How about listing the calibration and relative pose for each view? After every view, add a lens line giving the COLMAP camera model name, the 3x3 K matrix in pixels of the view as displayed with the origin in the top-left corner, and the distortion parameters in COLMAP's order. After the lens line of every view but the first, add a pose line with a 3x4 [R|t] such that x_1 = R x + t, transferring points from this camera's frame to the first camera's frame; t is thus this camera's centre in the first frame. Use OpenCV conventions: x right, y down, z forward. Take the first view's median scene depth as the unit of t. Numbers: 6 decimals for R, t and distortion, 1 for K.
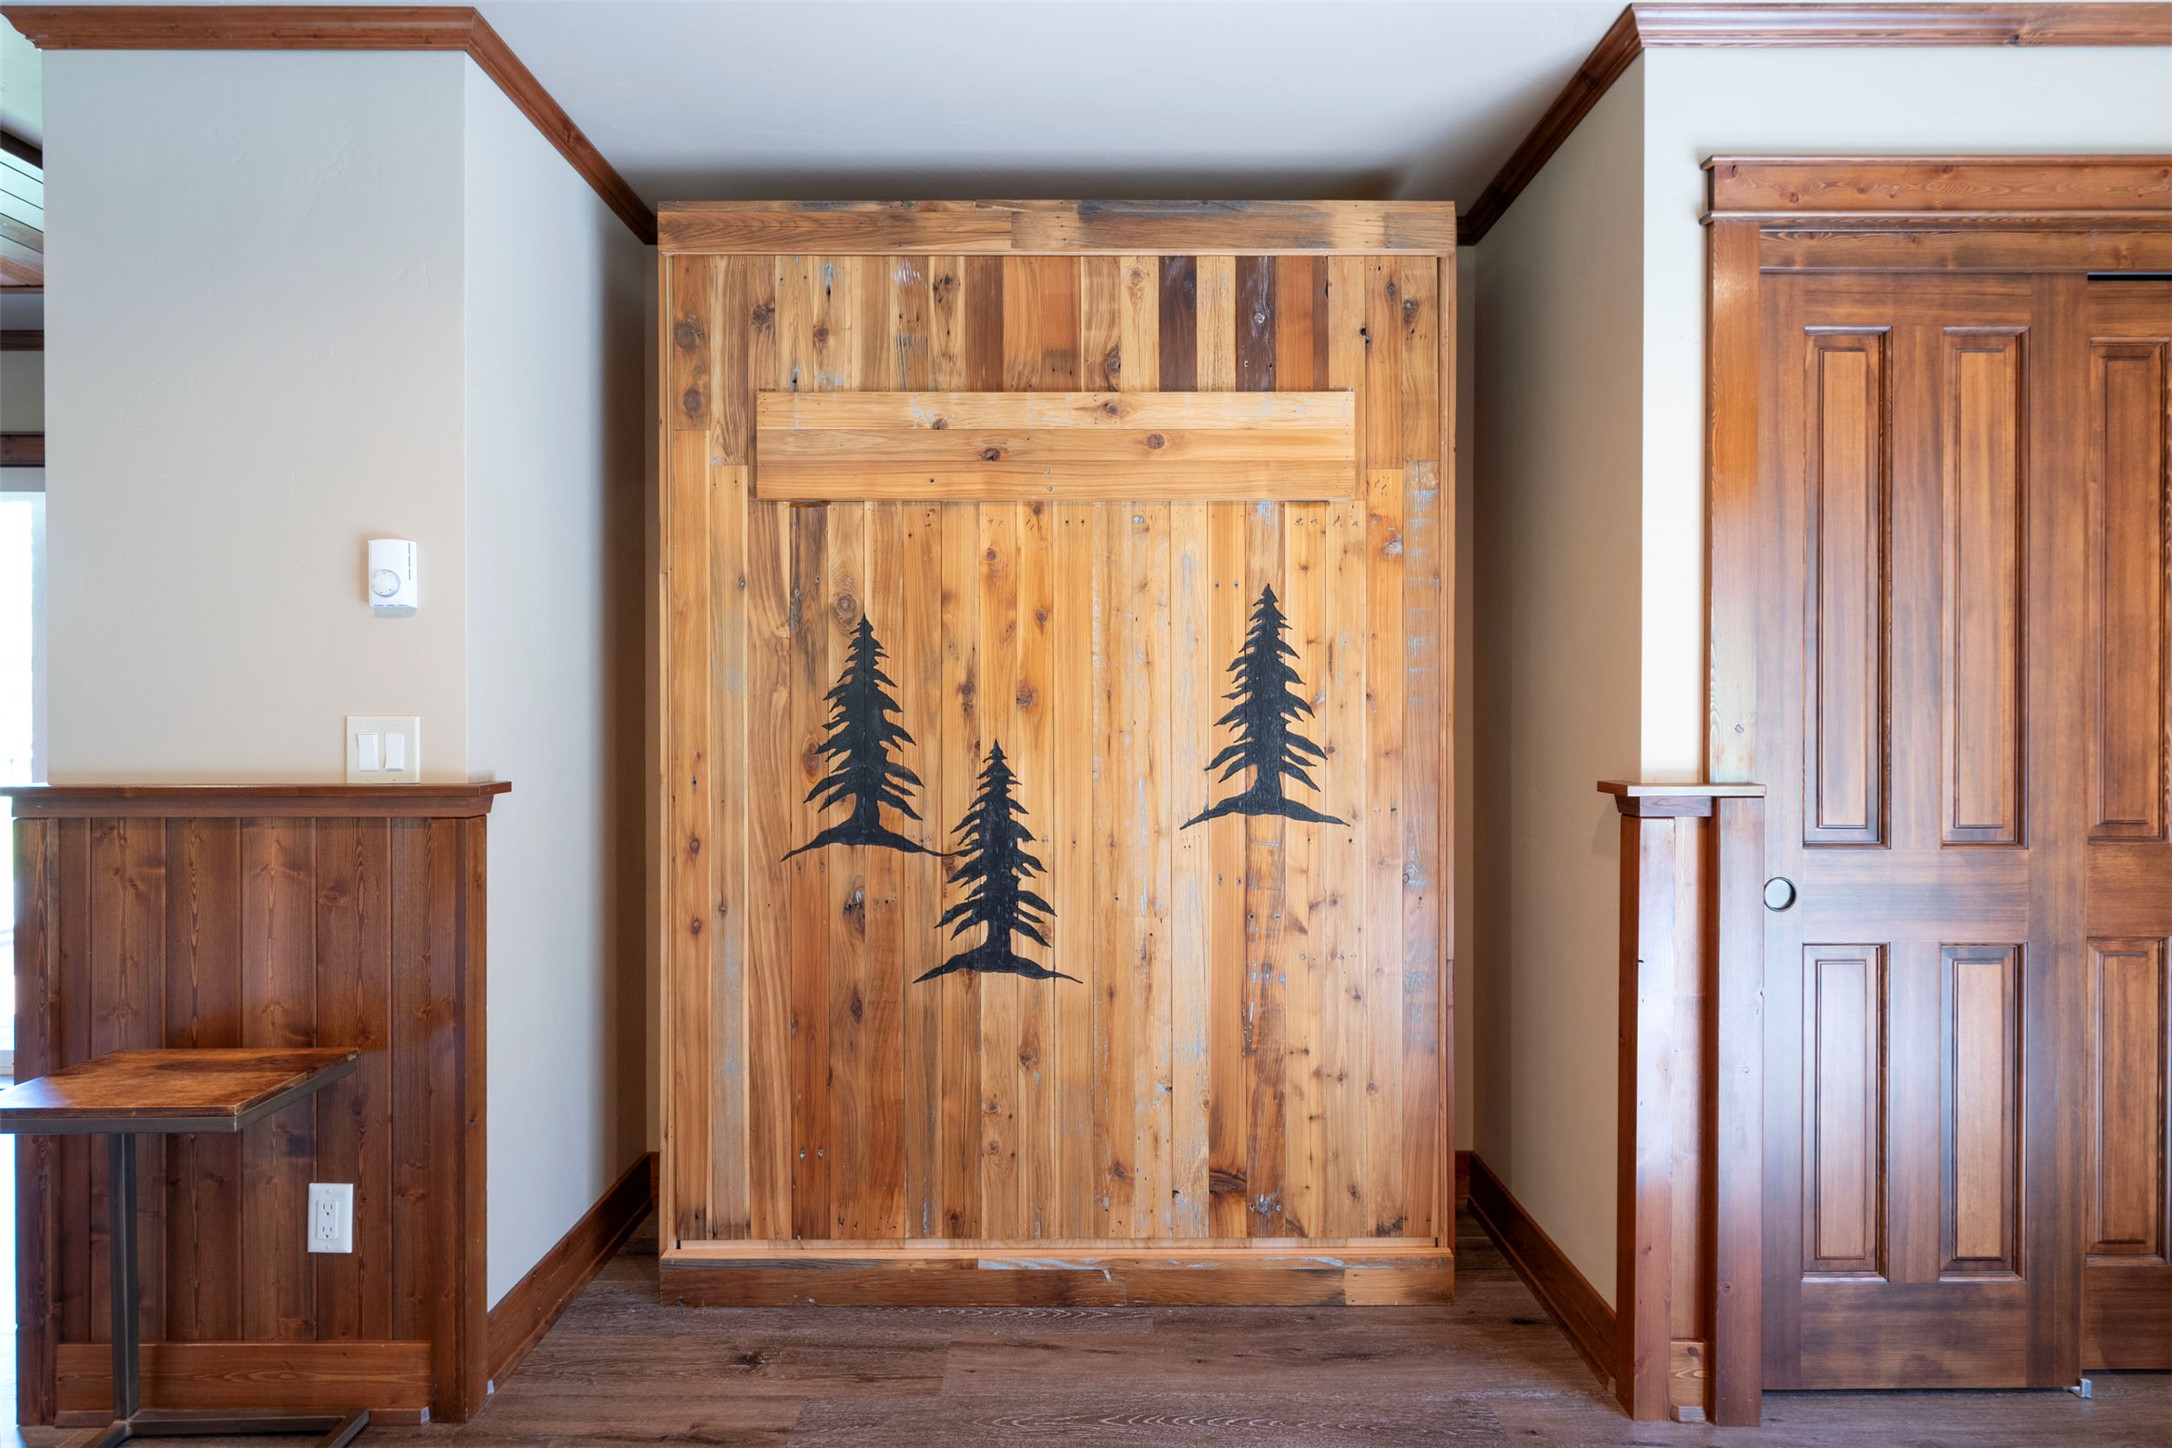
lens RADIAL K [[1024.4, 0, 1082.4], [0, 1024.4, 712.5], [0, 0, 1]] dist [0.001416, -0.000081]
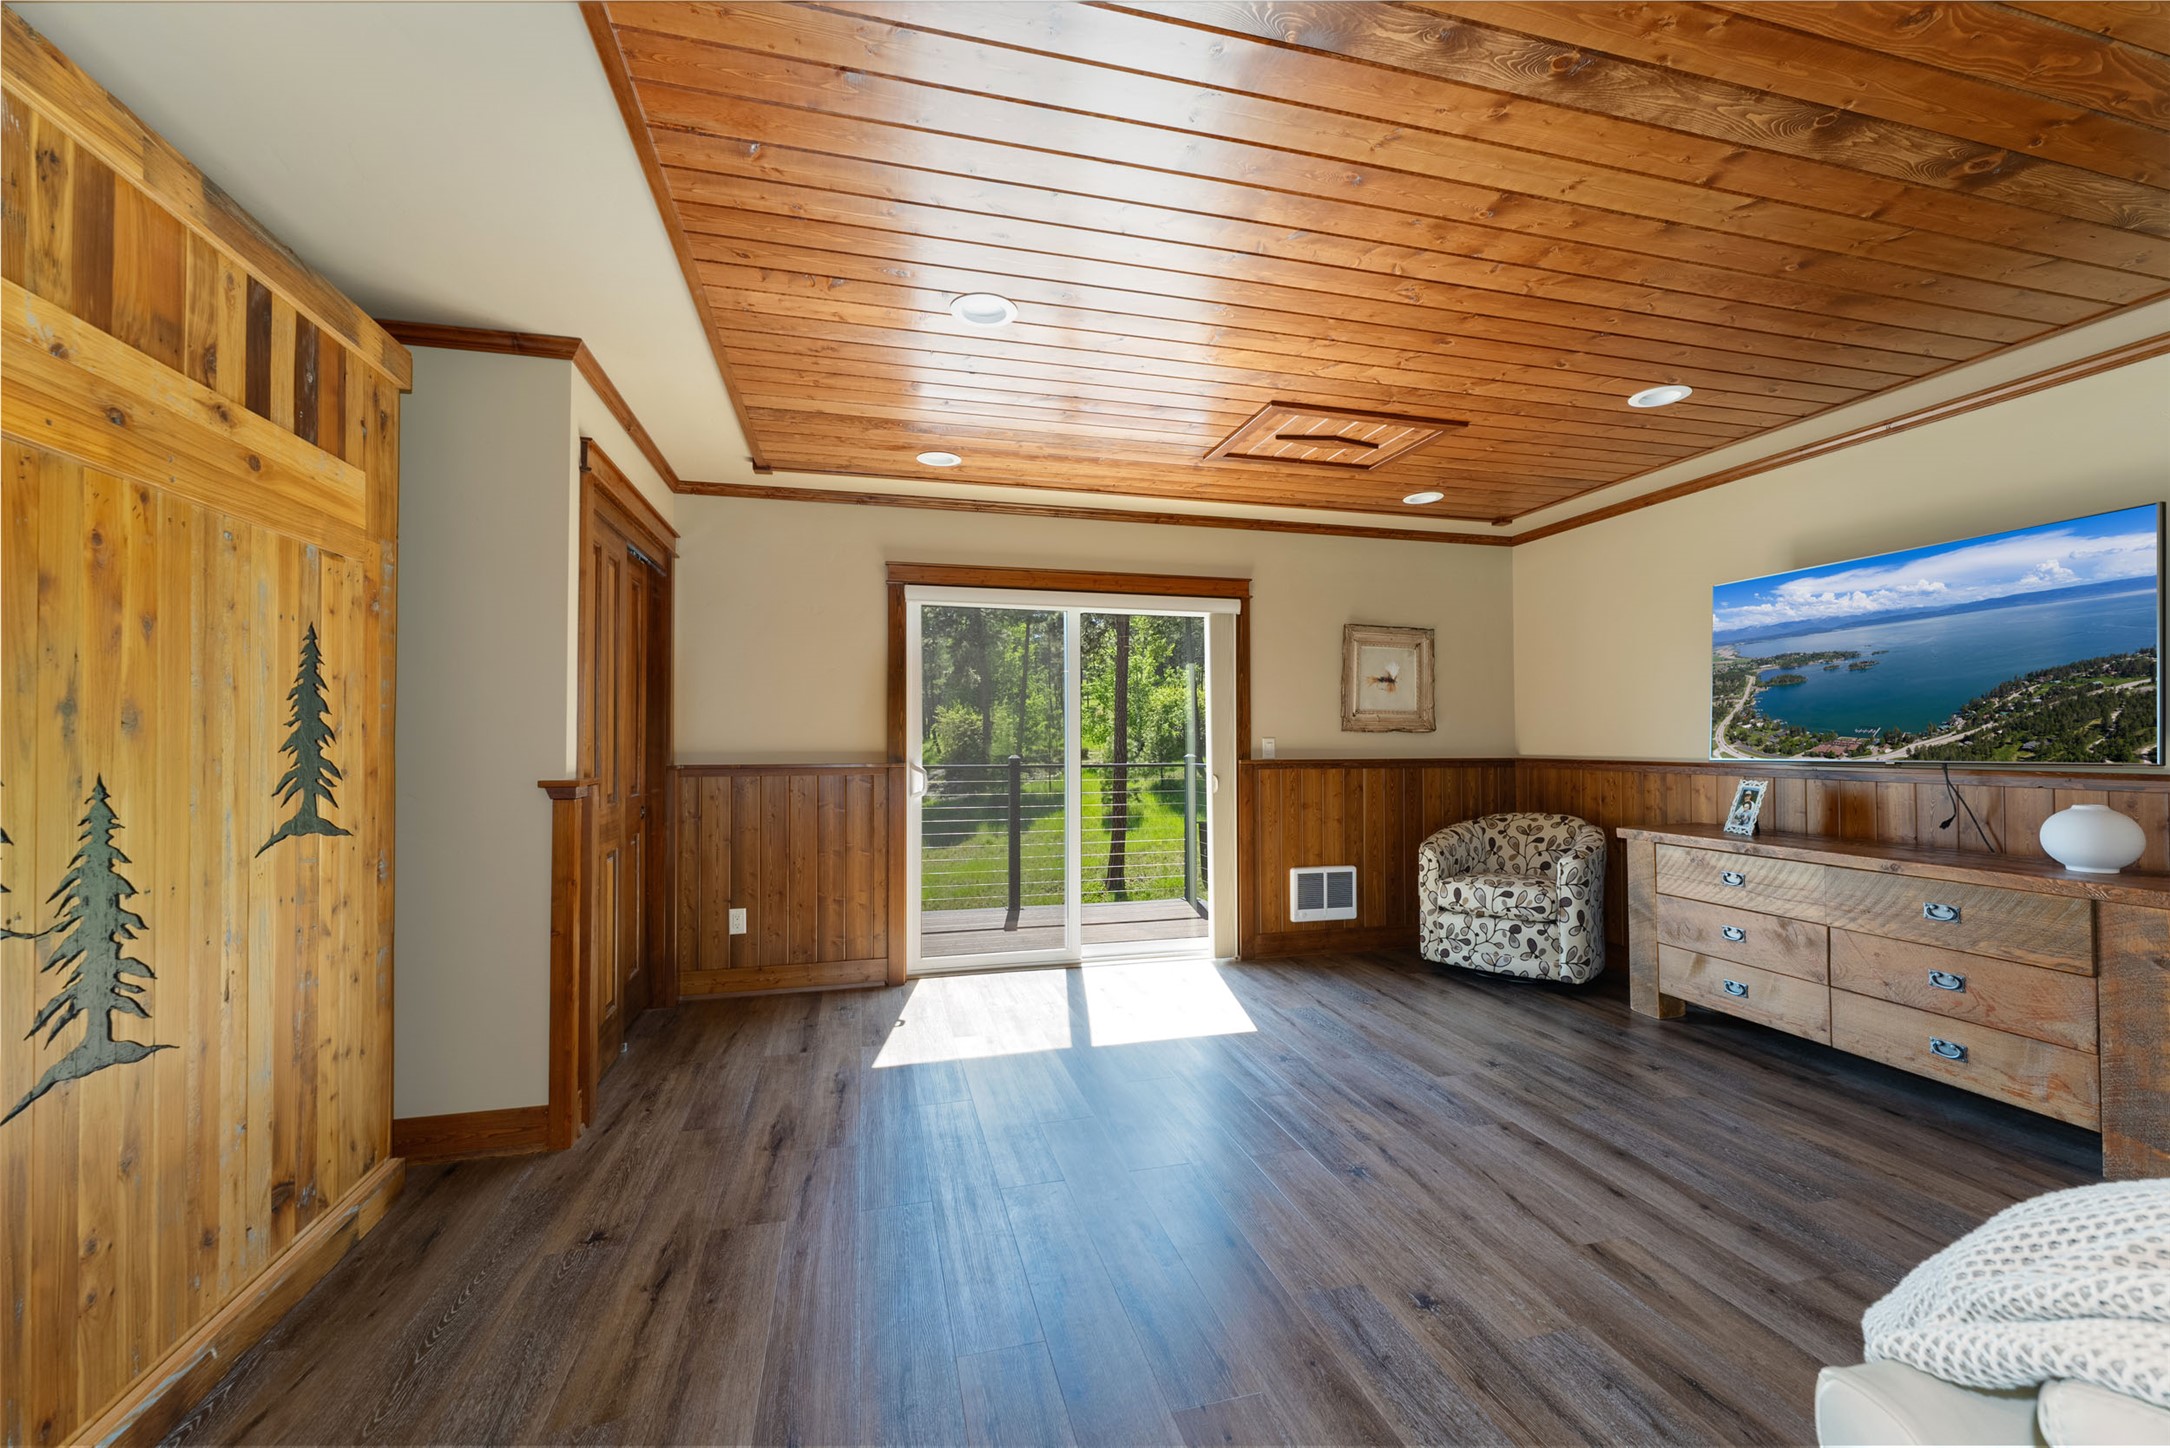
lens RADIAL K [[866.2, 0, 1083.4], [0, 866.2, 729.0], [0, 0, 1]] dist [-0.008059, -0.000178]
pose [[-0.249297, 0.012689, 0.968344, -0.911153], [0.006407, 0.999914, -0.011453, 0.004255], [-0.968406, 0.003349, -0.249357, 0.432538]]
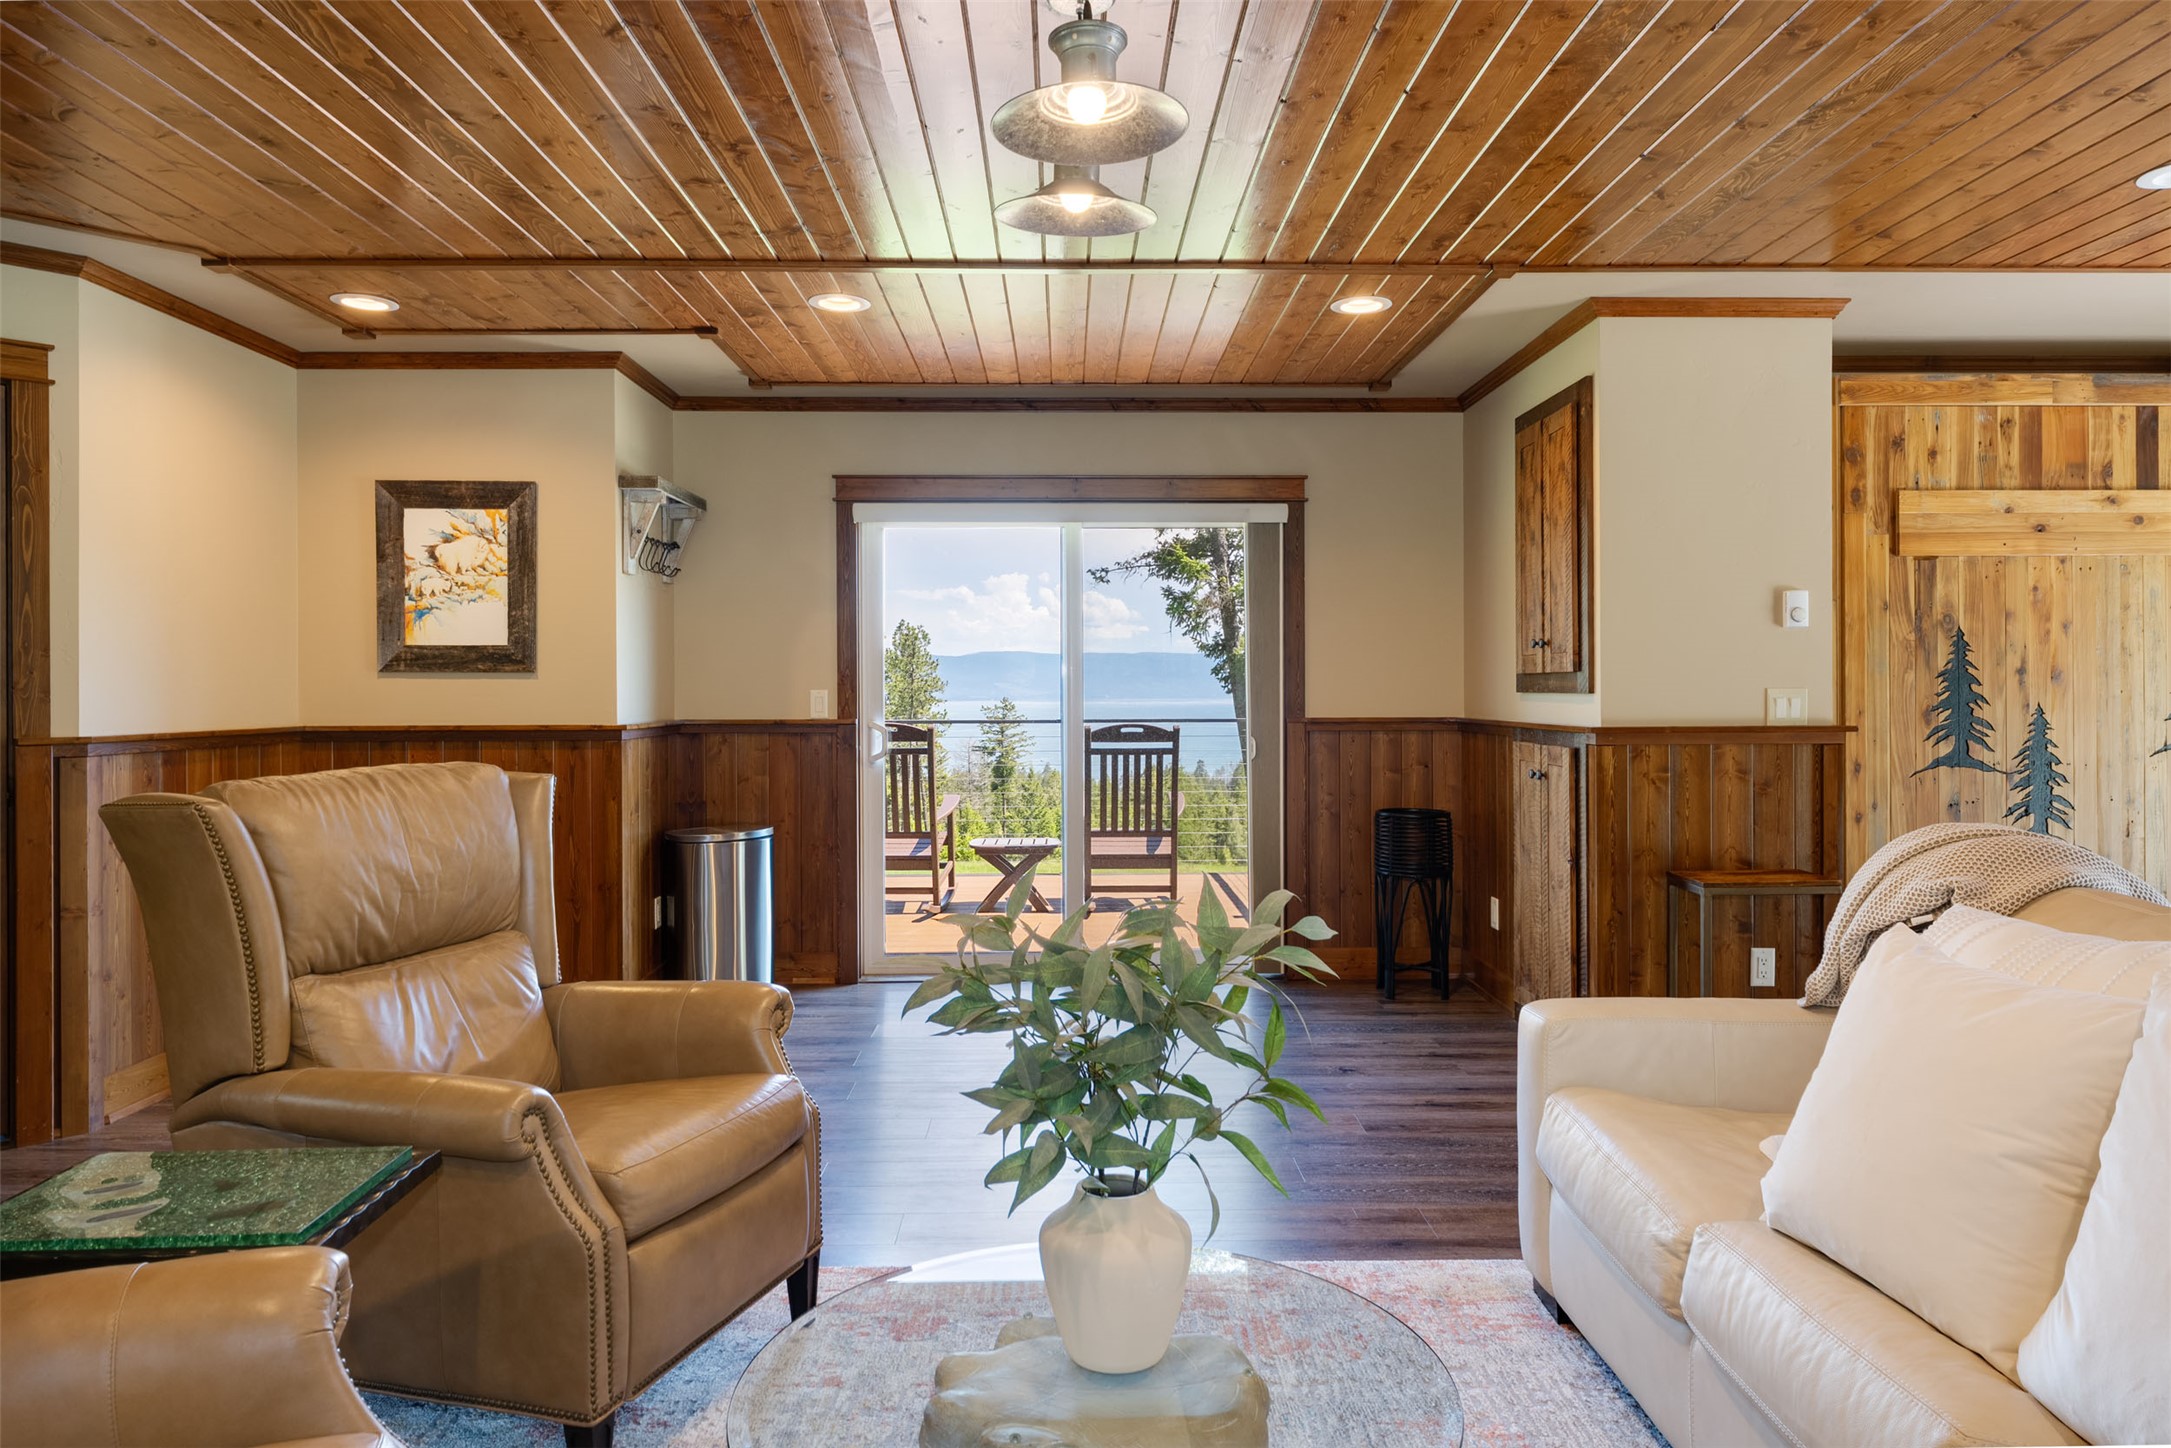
lens RADIAL K [[1391.5, 0, 1086.8], [0, 1391.5, 693.4], [0, 0, 1]] dist [0.000338, -0.001959]
pose [[0.999828, -0.003983, 0.018127, -1.640541], [0.004036, 0.999988, -0.002935, 0.012690], [-0.018115, 0.003008, 0.999831, -1.186479]]
